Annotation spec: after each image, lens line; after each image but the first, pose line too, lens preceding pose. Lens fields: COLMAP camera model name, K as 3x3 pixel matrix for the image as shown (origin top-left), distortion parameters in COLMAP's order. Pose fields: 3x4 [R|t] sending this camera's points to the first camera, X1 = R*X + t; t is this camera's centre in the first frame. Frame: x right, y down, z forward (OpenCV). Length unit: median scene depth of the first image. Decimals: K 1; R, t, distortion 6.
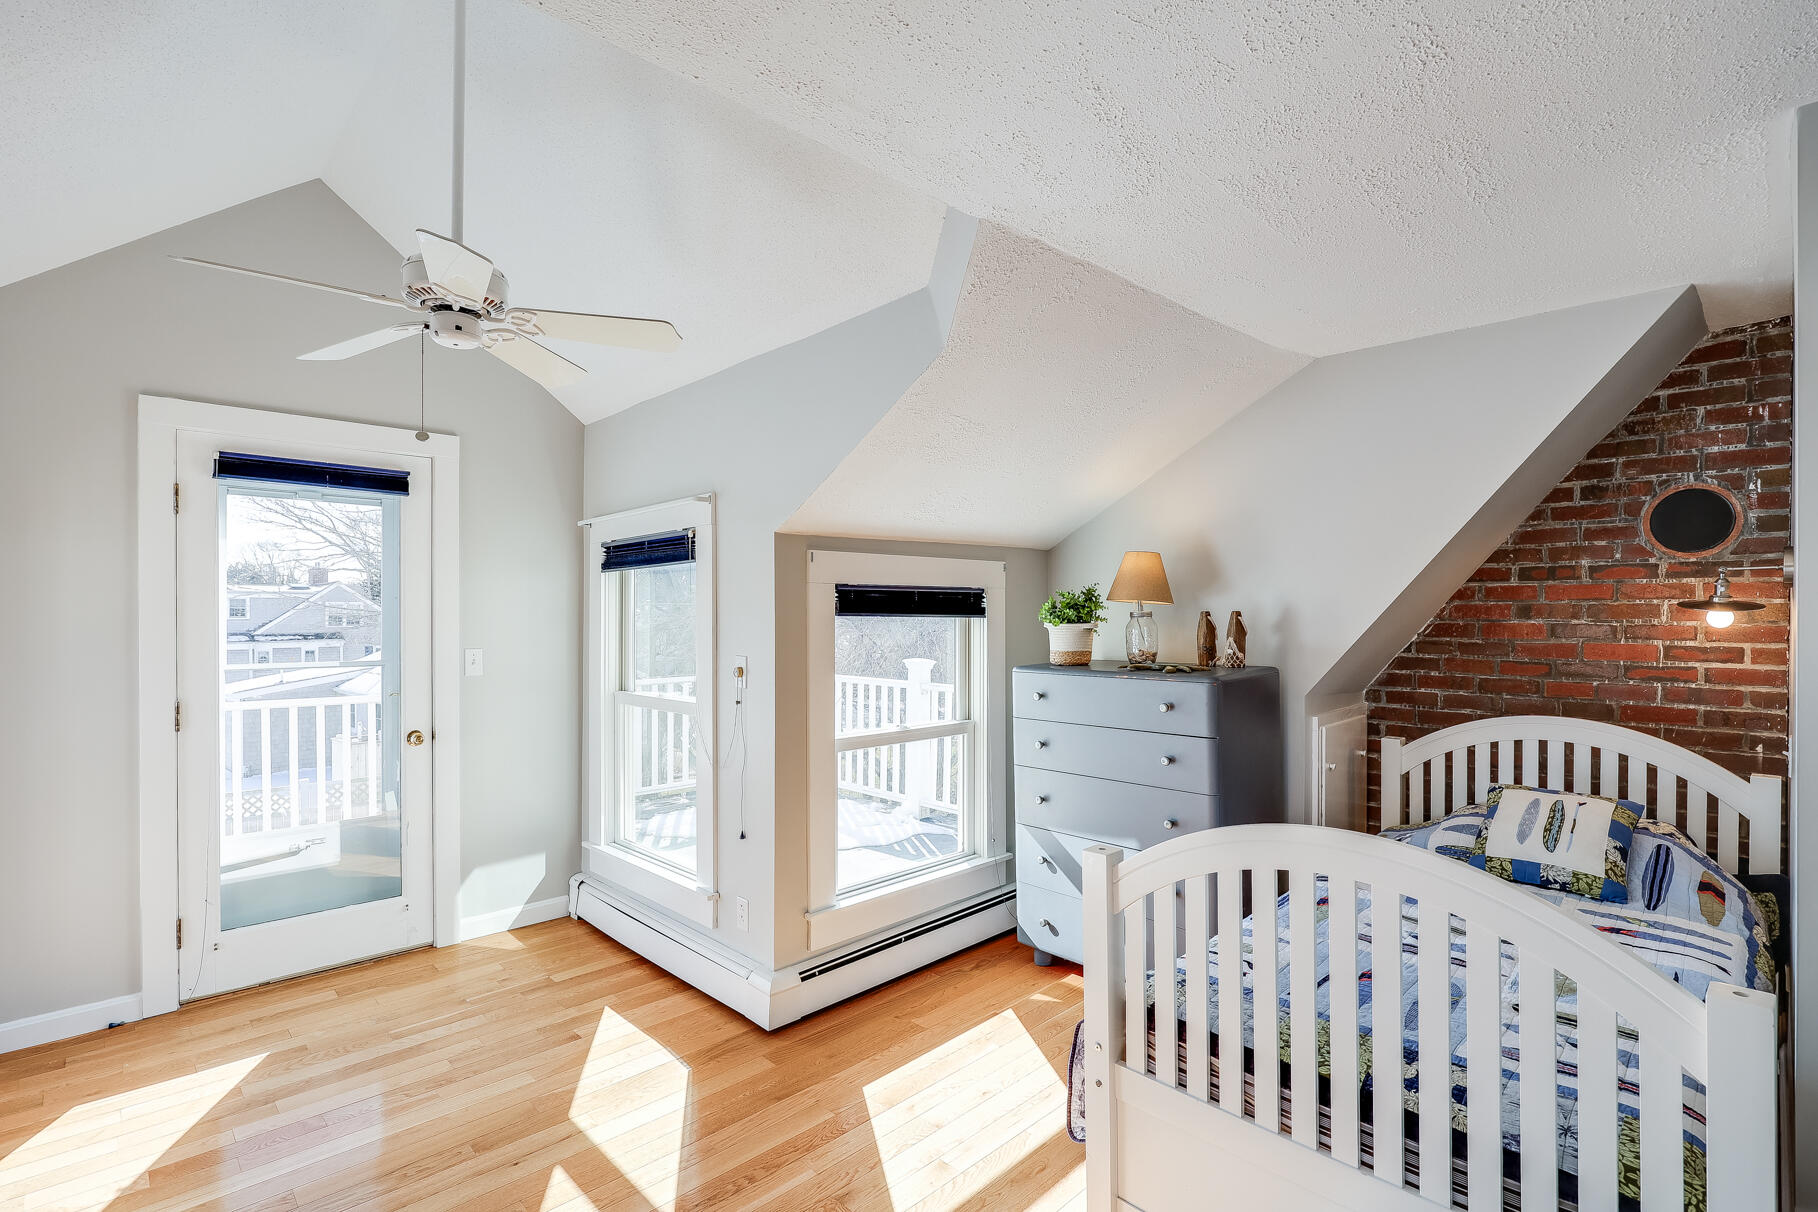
lens RADIAL K [[870.4, 0, 912.2], [0, 870.4, 615.3], [0, 0, 1]] dist [-0.000283, -0.000176]
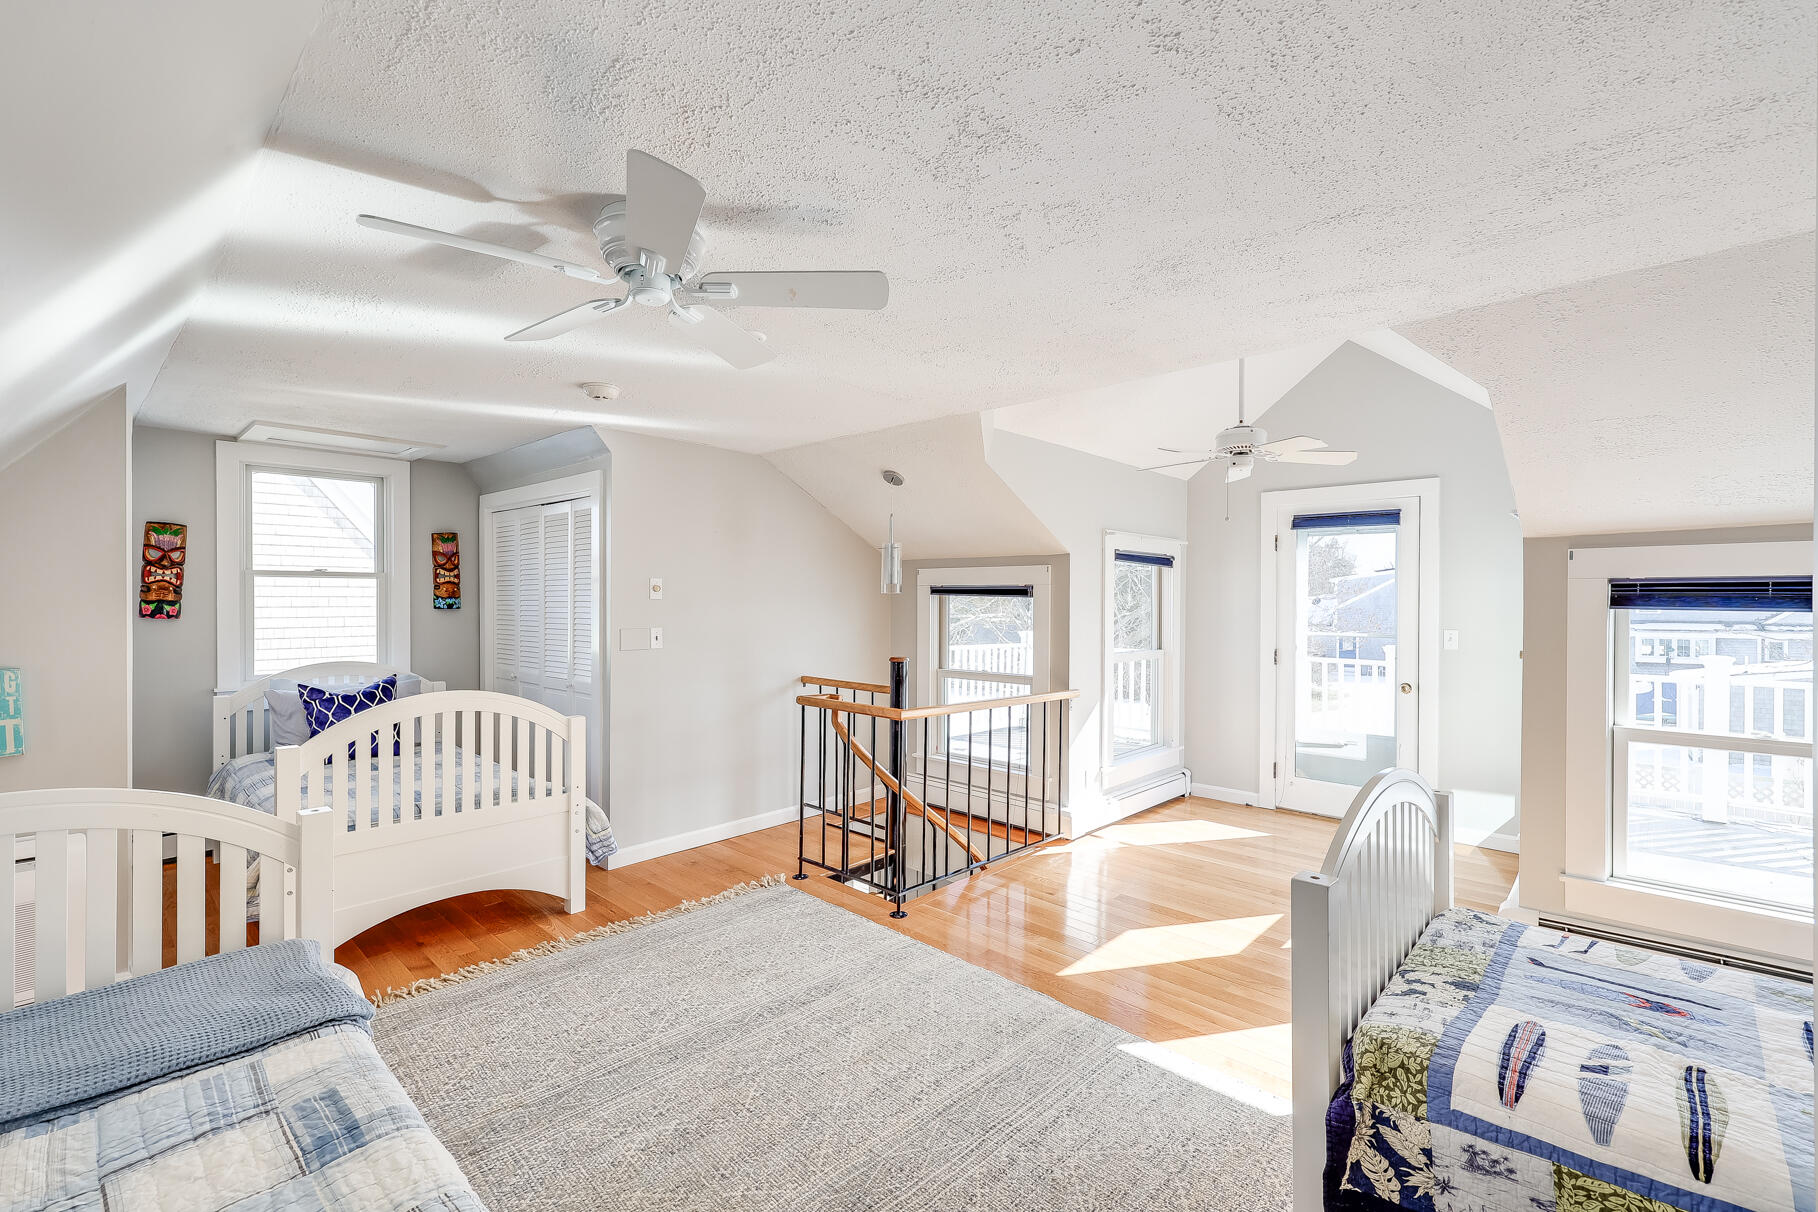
lens RADIAL K [[812.3, 0, 909.0], [0, 812.3, 606.0], [0, 0, 1]] dist [-0.000071, 0.000233]
pose [[0.032149, 0.013791, -0.999388, 0.865666], [-0.000406, 0.999905, 0.013785, -0.018528], [0.999483, -0.000037, 0.032152, 0.123102]]
